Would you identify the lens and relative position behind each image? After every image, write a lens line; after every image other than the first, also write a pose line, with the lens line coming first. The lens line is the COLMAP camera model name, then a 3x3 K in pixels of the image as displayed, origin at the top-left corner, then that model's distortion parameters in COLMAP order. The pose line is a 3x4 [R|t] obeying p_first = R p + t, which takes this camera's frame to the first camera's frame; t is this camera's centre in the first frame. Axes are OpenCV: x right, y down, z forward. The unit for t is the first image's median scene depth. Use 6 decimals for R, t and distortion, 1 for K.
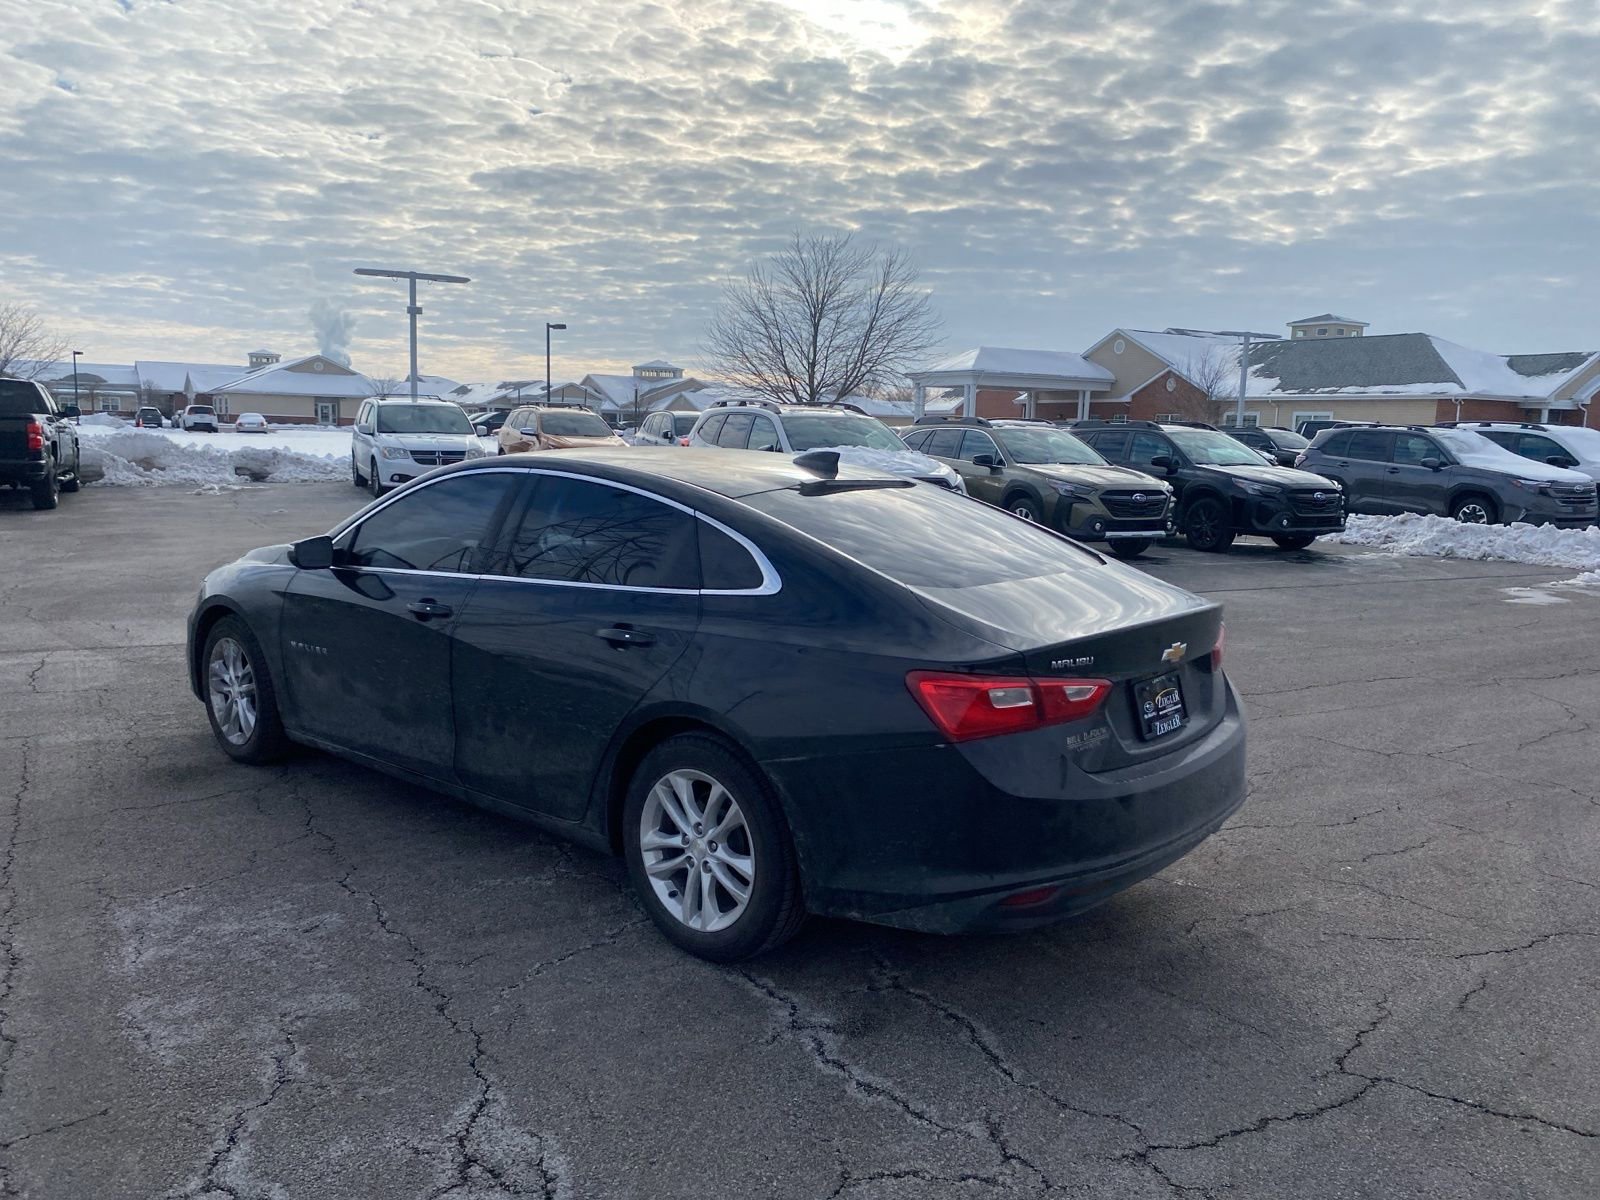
lens RADIAL K [[1199.8, 0, 815.9], [0, 1199.8, 705.0], [0, 0, 1]] dist [0.038869, -0.053047]
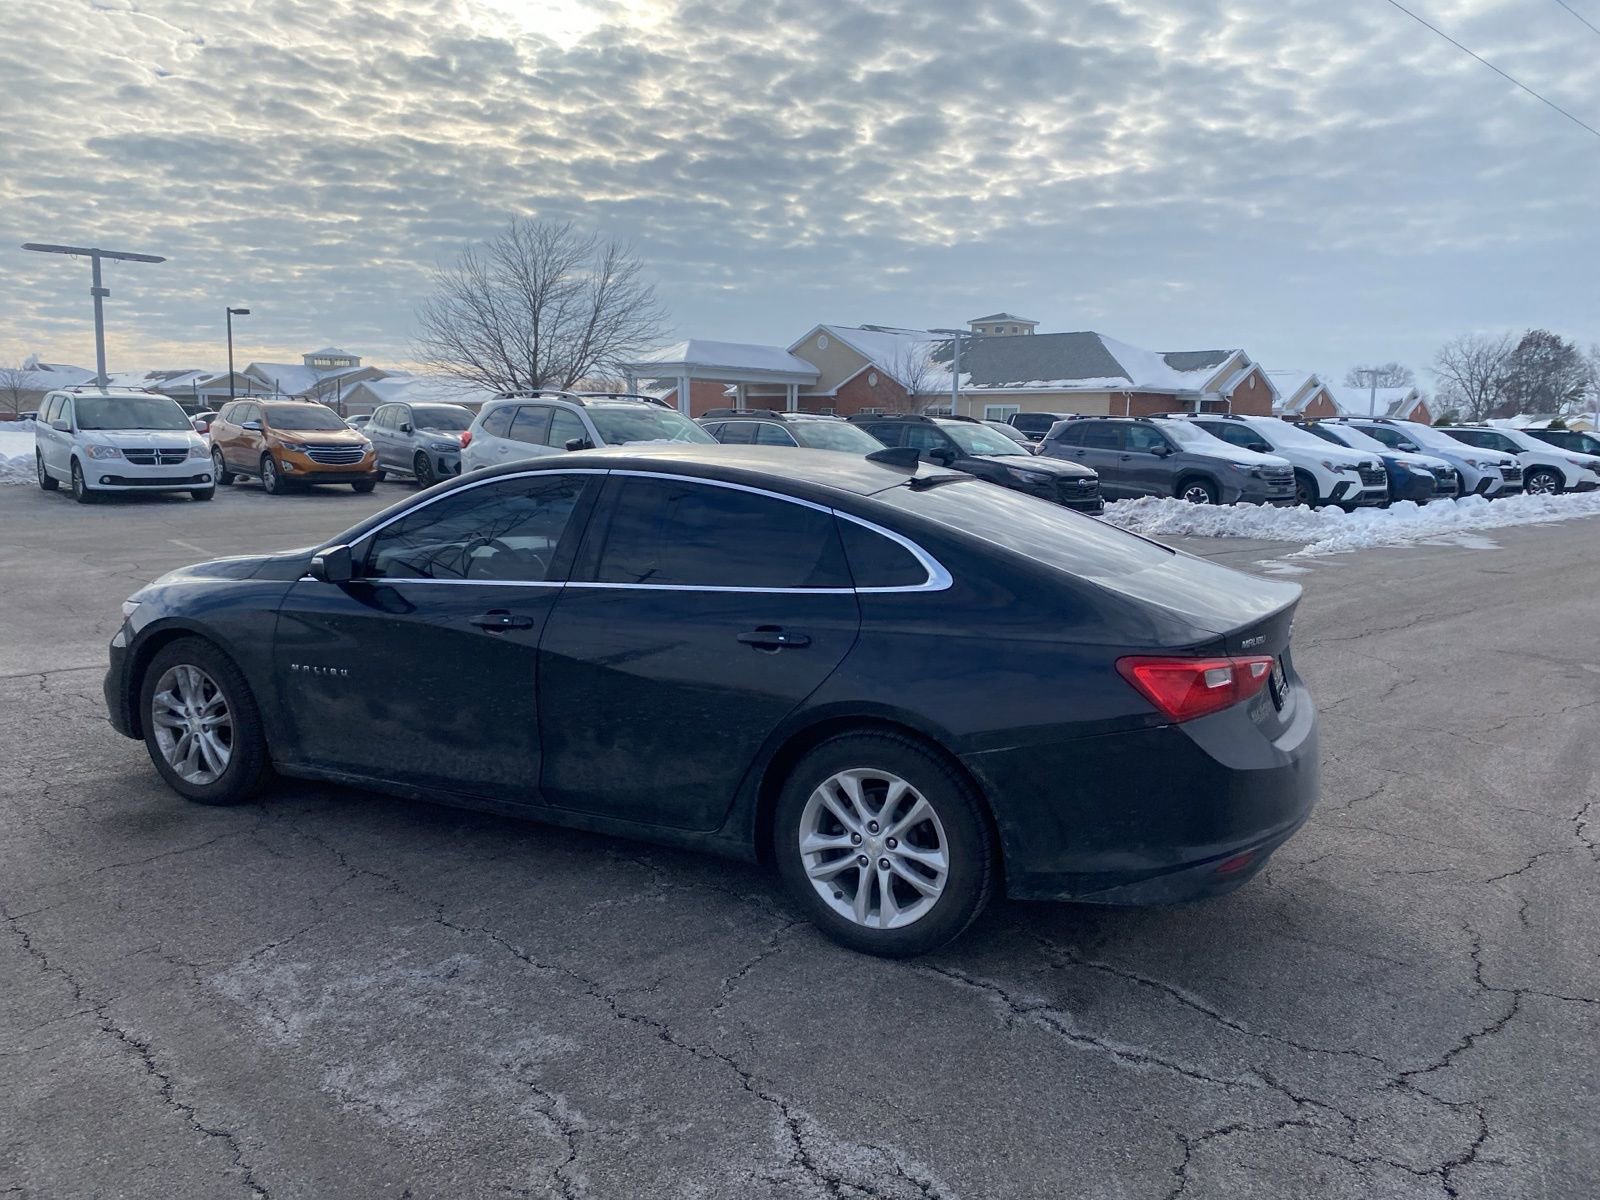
lens RADIAL K [[1199.4, 0, 819.7], [0, 1199.4, 705.9], [0, 0, 1]] dist [0.018521, -0.016683]
pose [[0.968194, -0.062982, 0.242143, -0.020863], [0.061127, 0.998015, 0.015177, -0.000871], [-0.242618, 0.000107, 0.970122, 0.002430]]
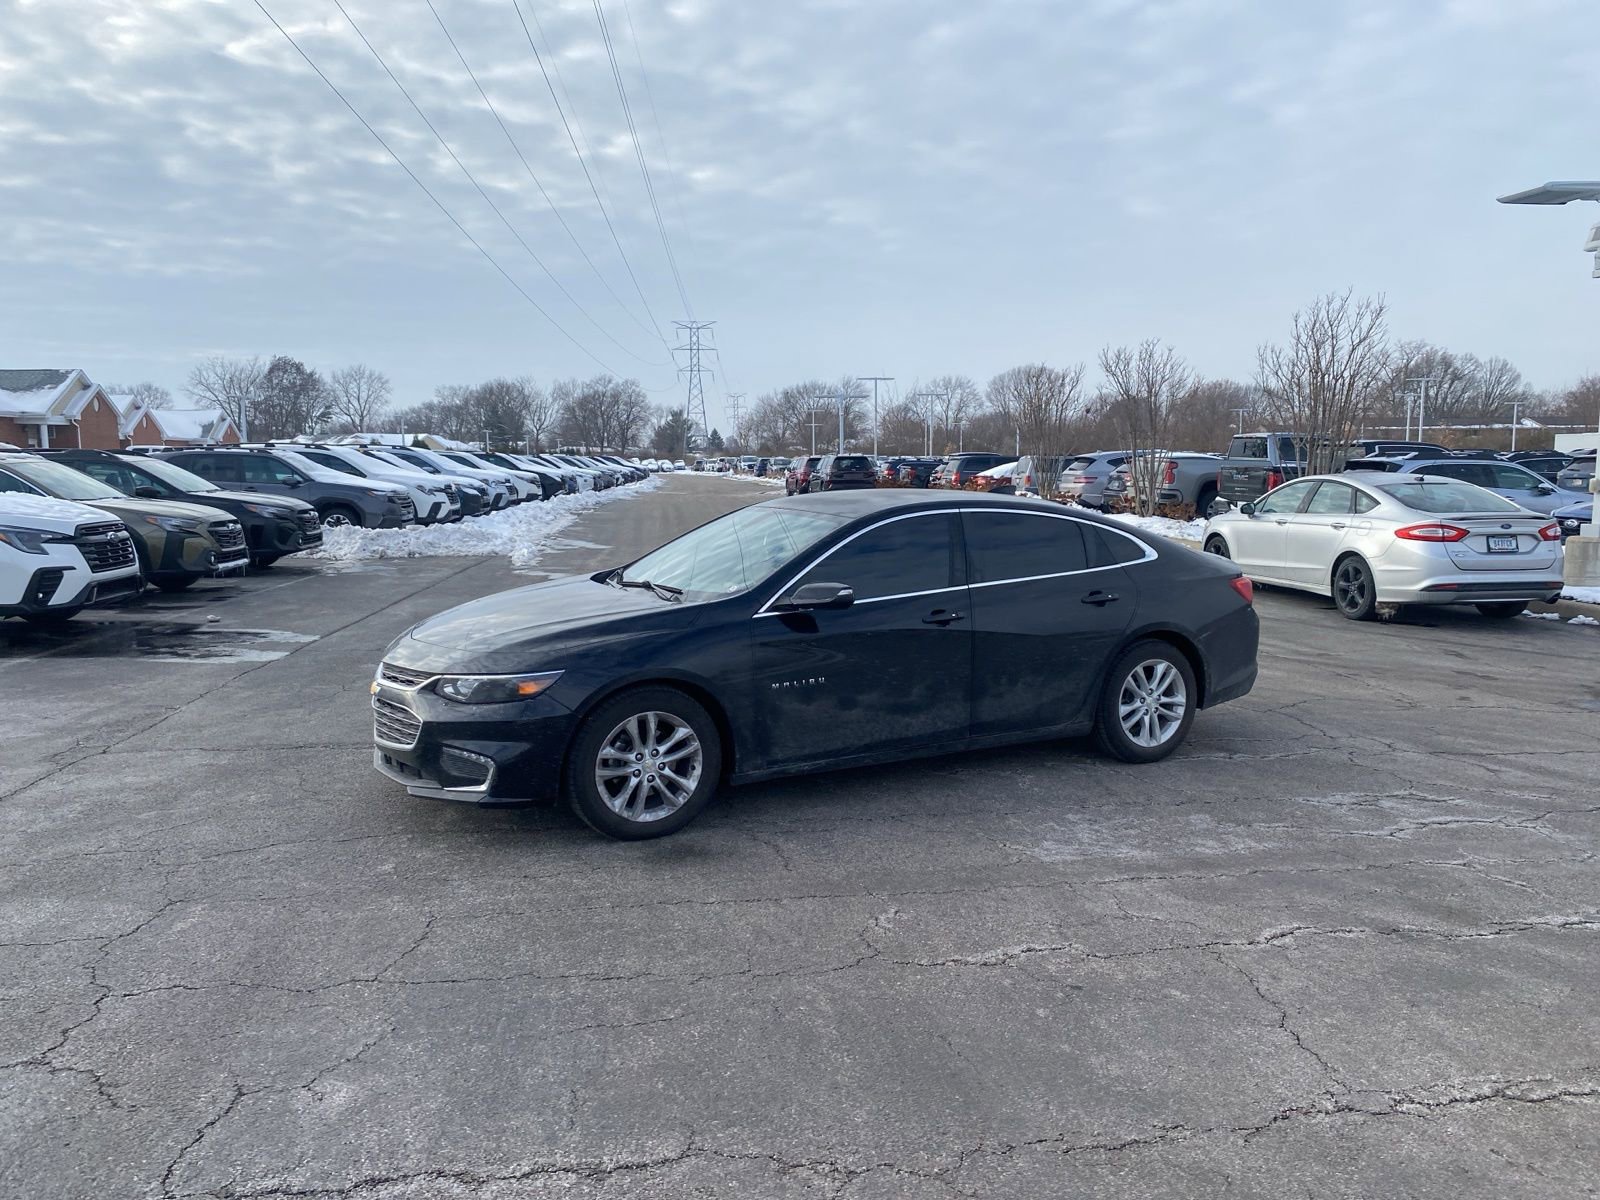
lens RADIAL K [[1199.8, 0, 815.8], [0, 1199.8, 608.5], [0, 0, 1]] dist [0.038869, -0.053047]
pose [[0.364078, -0.141814, 0.920509, -0.110016], [0.218942, 0.973675, 0.063409, -0.014083], [-0.905269, 0.178452, 0.385543, 0.040237]]
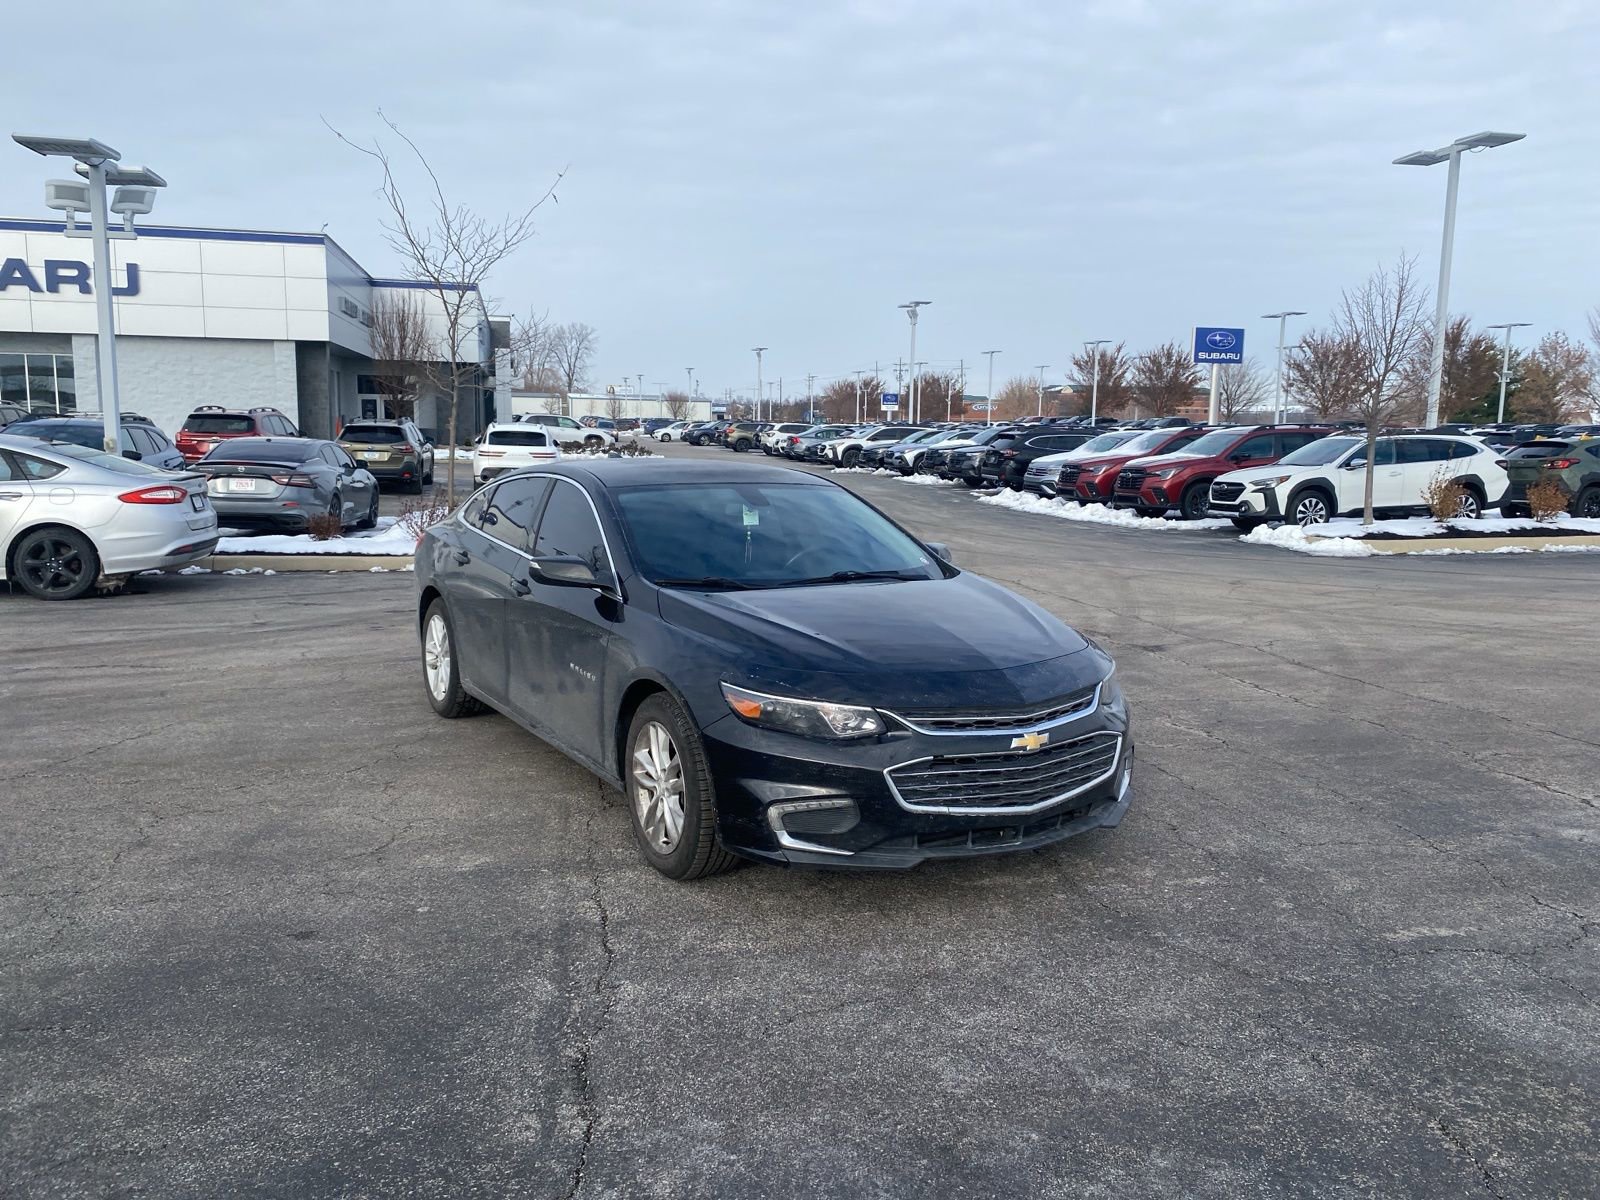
lens RADIAL K [[1199.8, 0, 812.2], [0, 1199.8, 621.2], [0, 0, 1]] dist [0.038869, -0.053047]
pose [[-0.948893, -0.091420, 0.302068, -0.050298], [0.028004, 0.928961, 0.369117, -0.039659], [-0.314354, 0.358711, -0.878924, 0.160363]]
